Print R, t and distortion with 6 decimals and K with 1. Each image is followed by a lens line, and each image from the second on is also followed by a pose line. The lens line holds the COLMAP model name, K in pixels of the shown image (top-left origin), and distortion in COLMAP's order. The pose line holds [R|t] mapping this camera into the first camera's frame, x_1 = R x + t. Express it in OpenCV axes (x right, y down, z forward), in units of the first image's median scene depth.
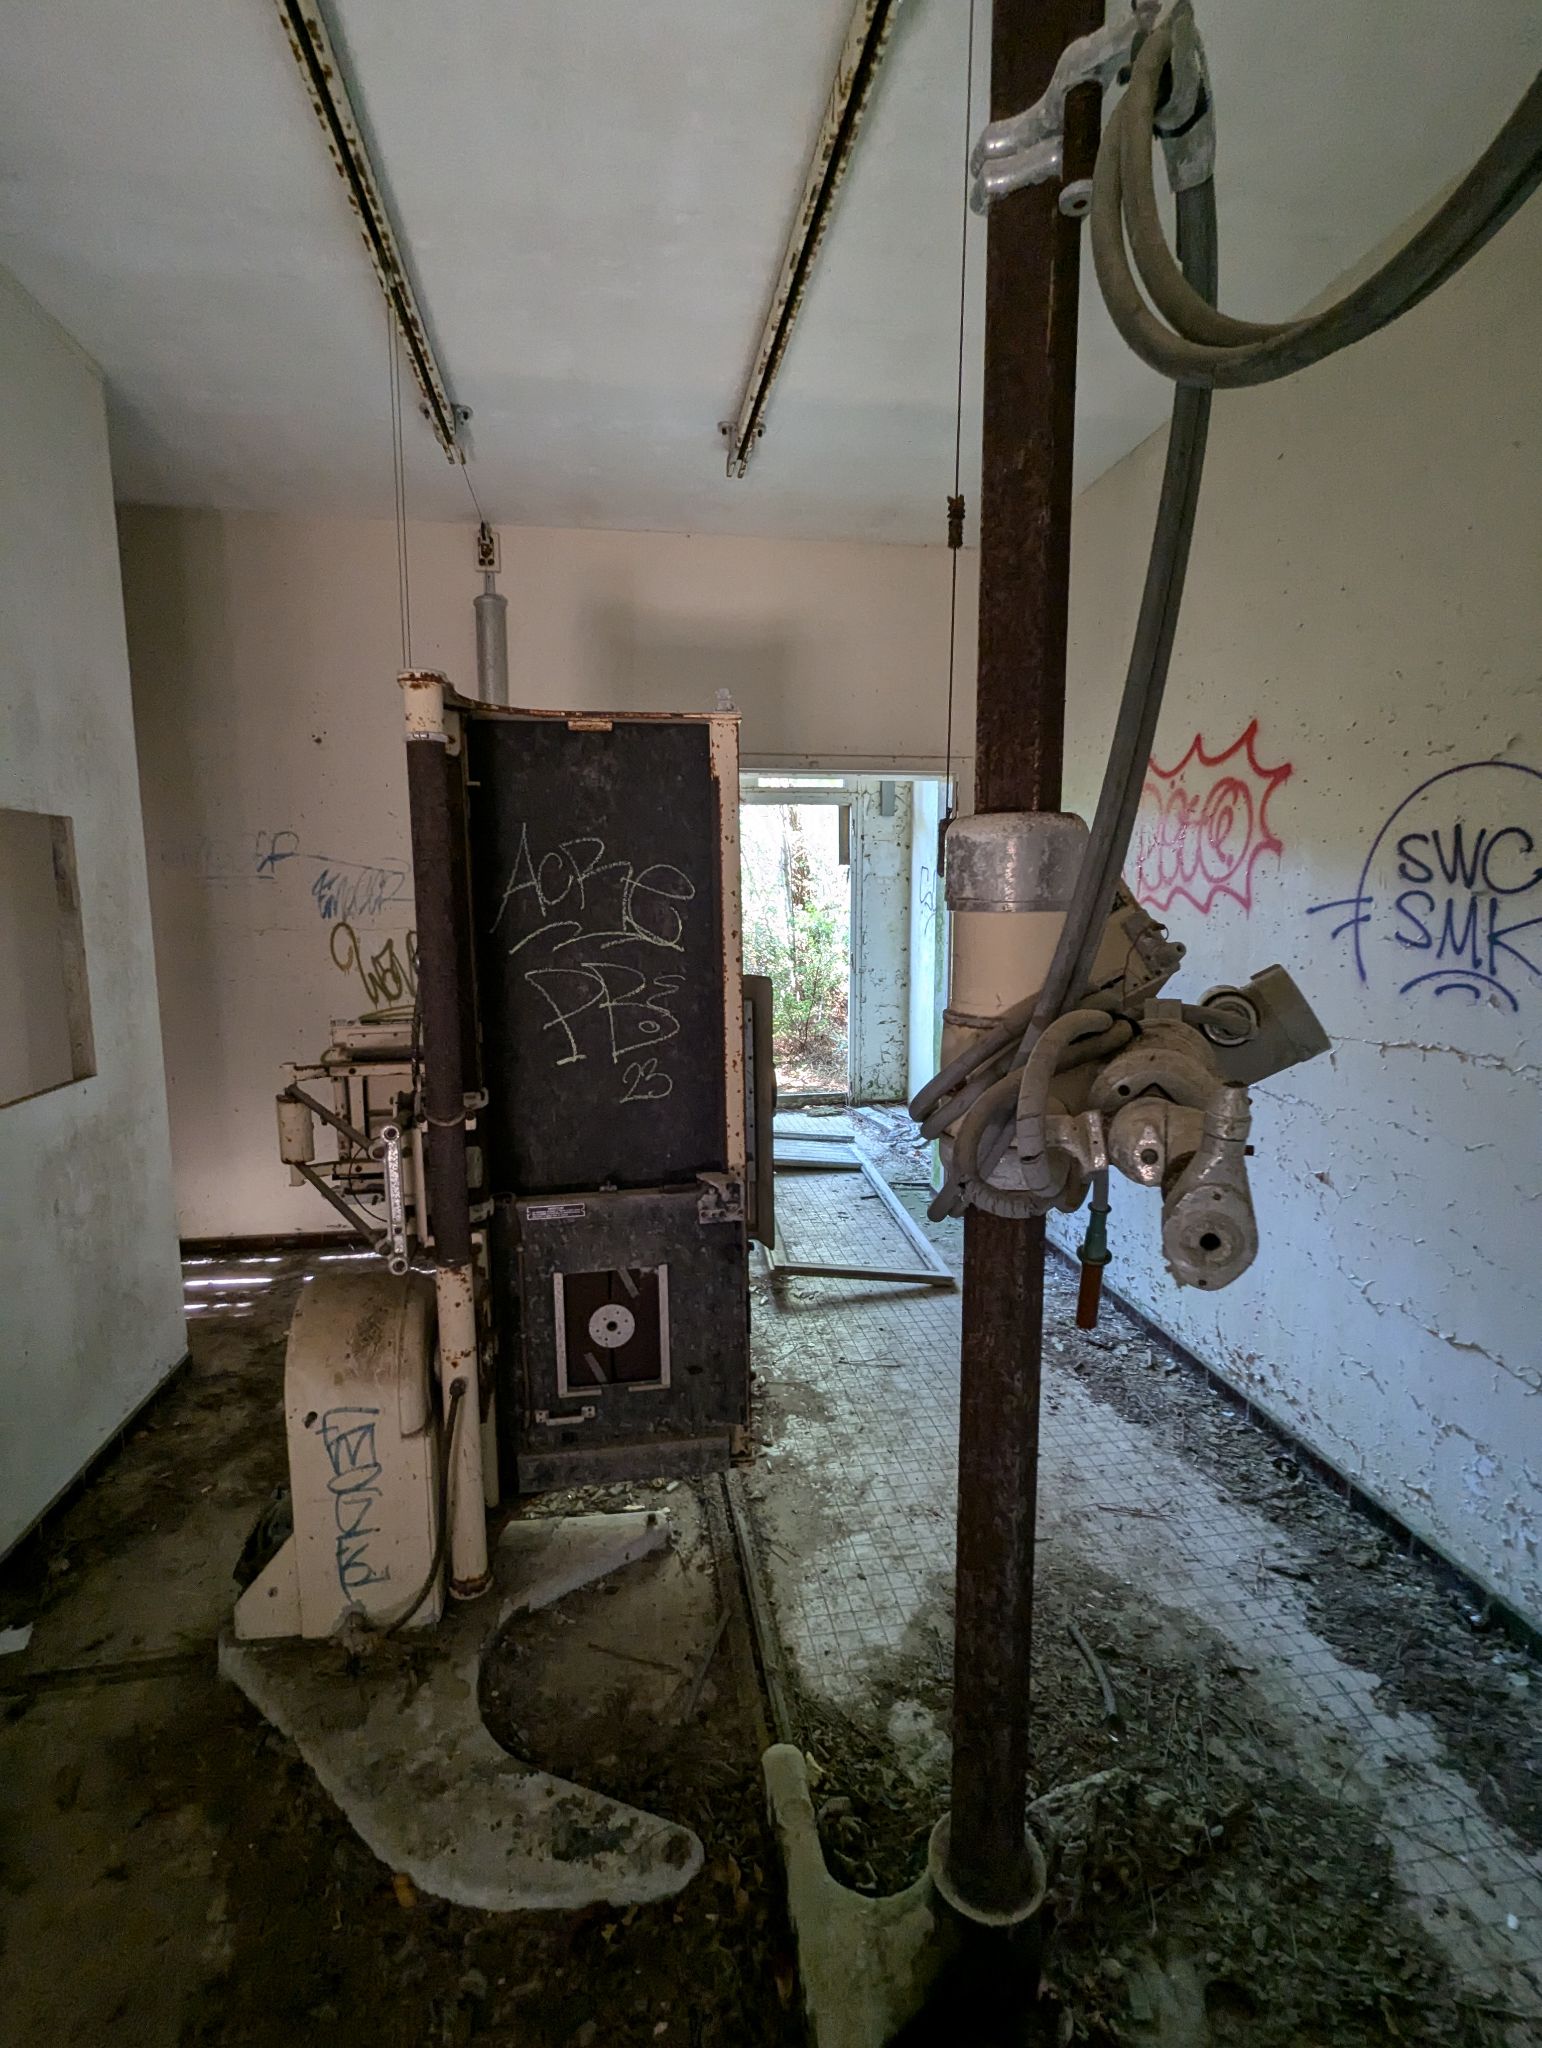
lens RADIAL K [[958.2, 0, 767.5], [0, 958.2, 1026.8], [0, 0, 1]] dist [0.002577, 0.002332]
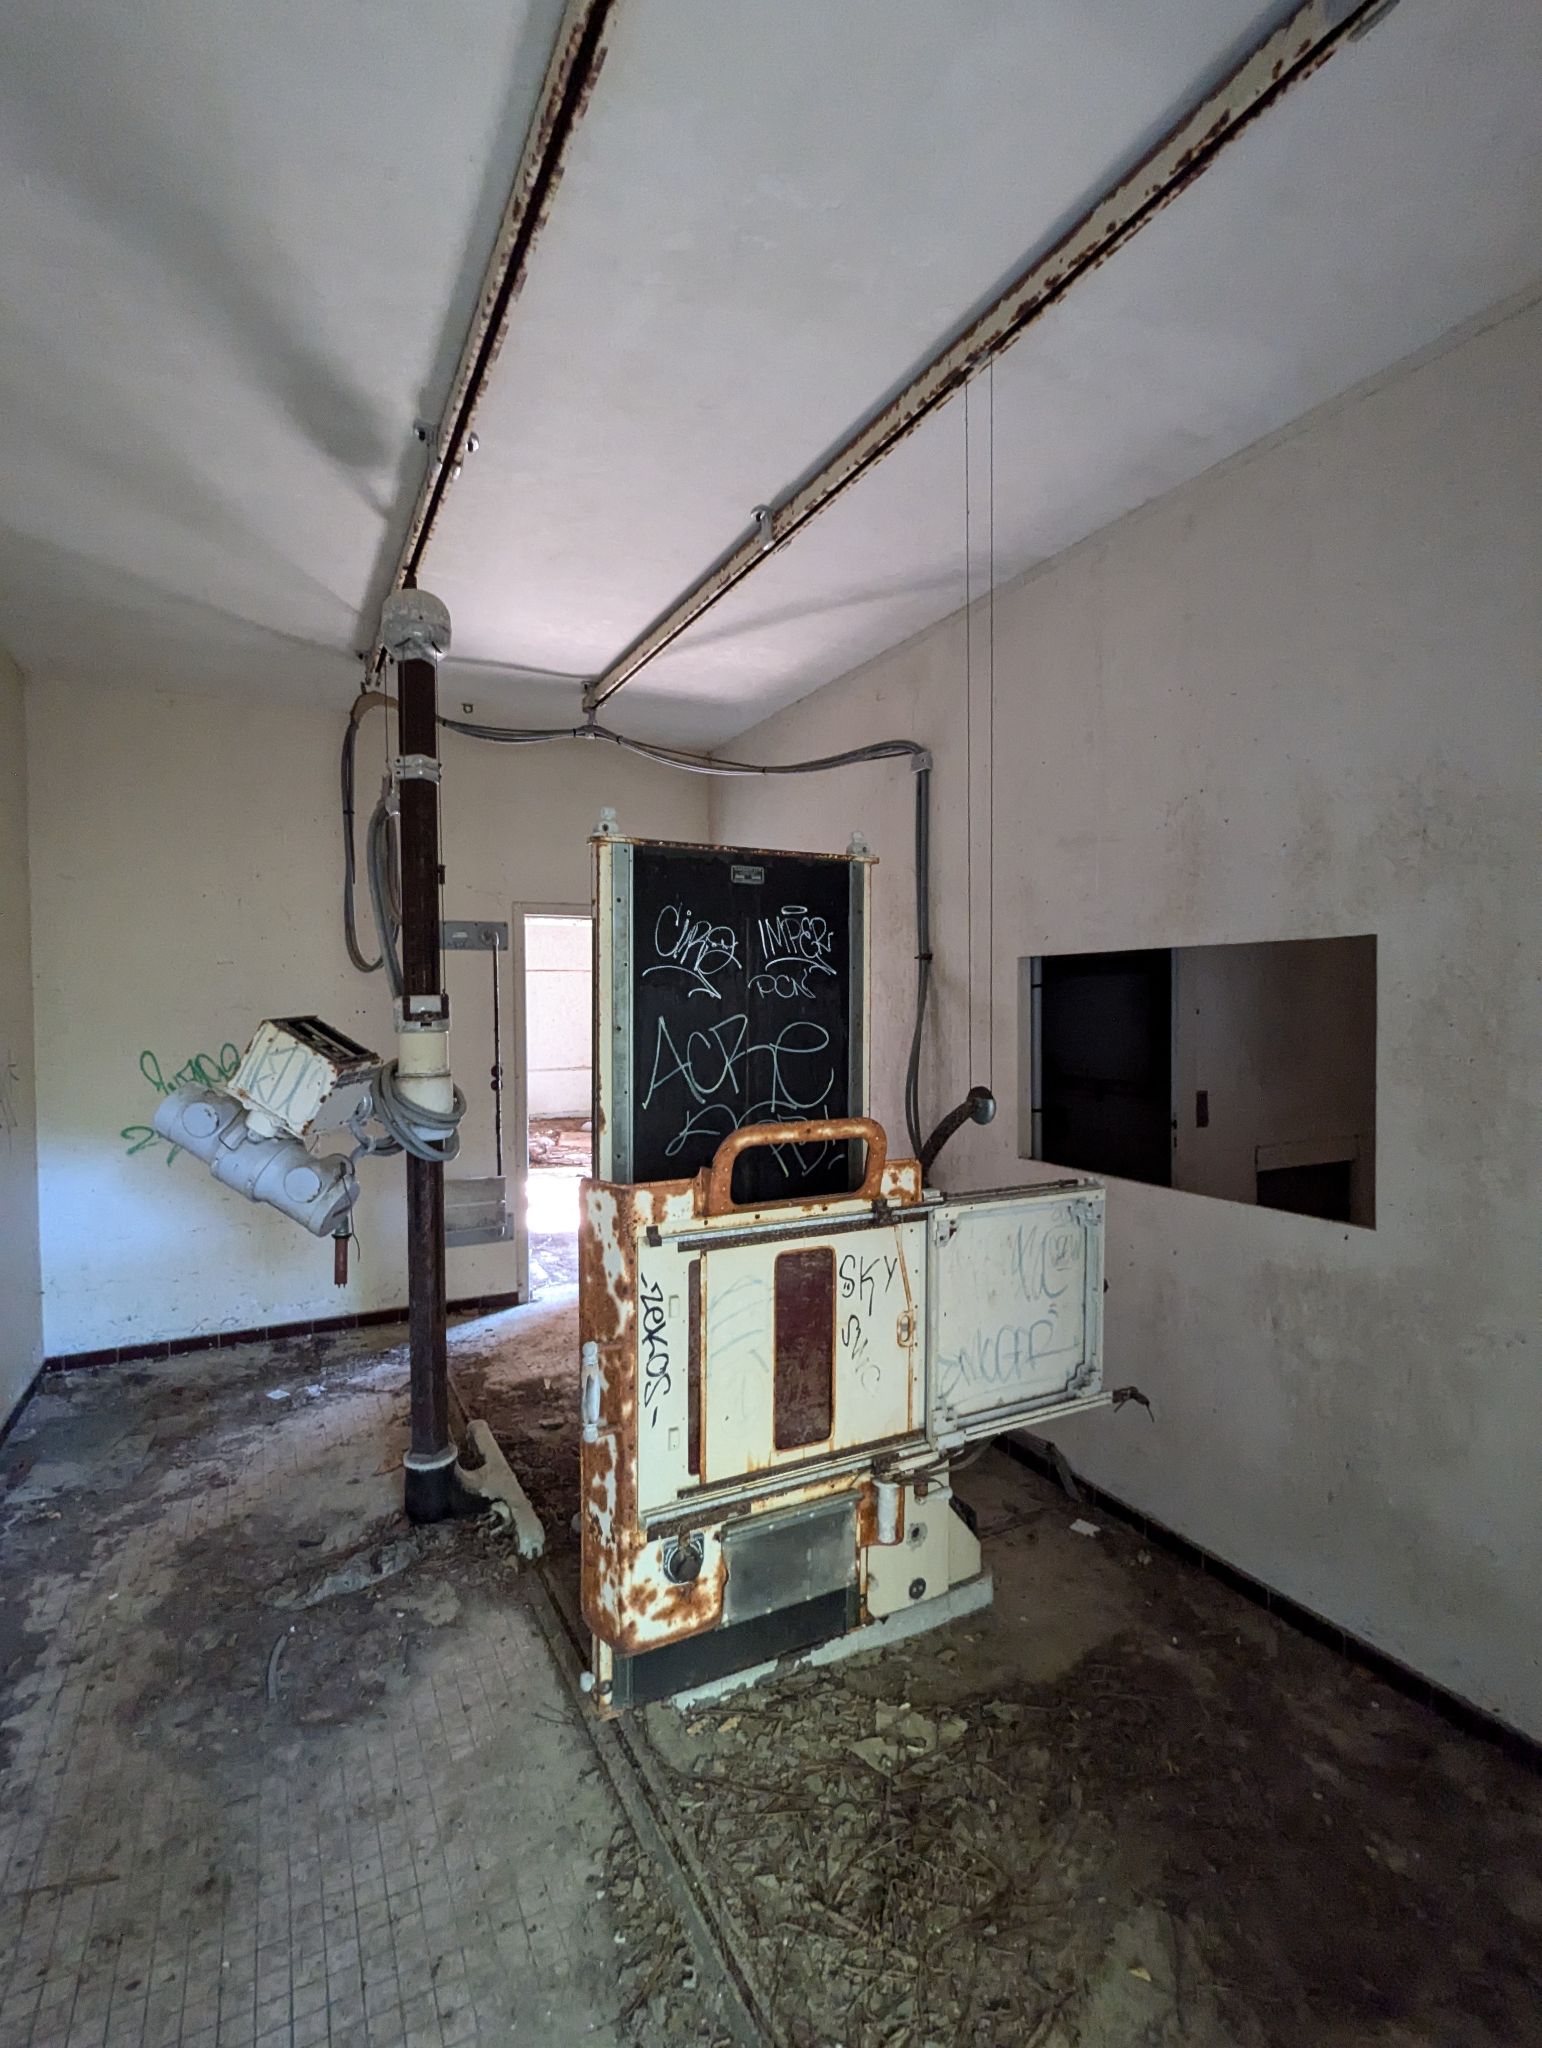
lens RADIAL K [[958.2, 0, 767.5], [0, 958.2, 1026.8], [0, 0, 1]] dist [0.002577, 0.002332]
pose [[-0.950933, 0.020715, -0.308702, 0.097083], [-0.030718, 0.986505, 0.160823, -0.307661], [0.307868, 0.162414, -0.937464, 1.975613]]
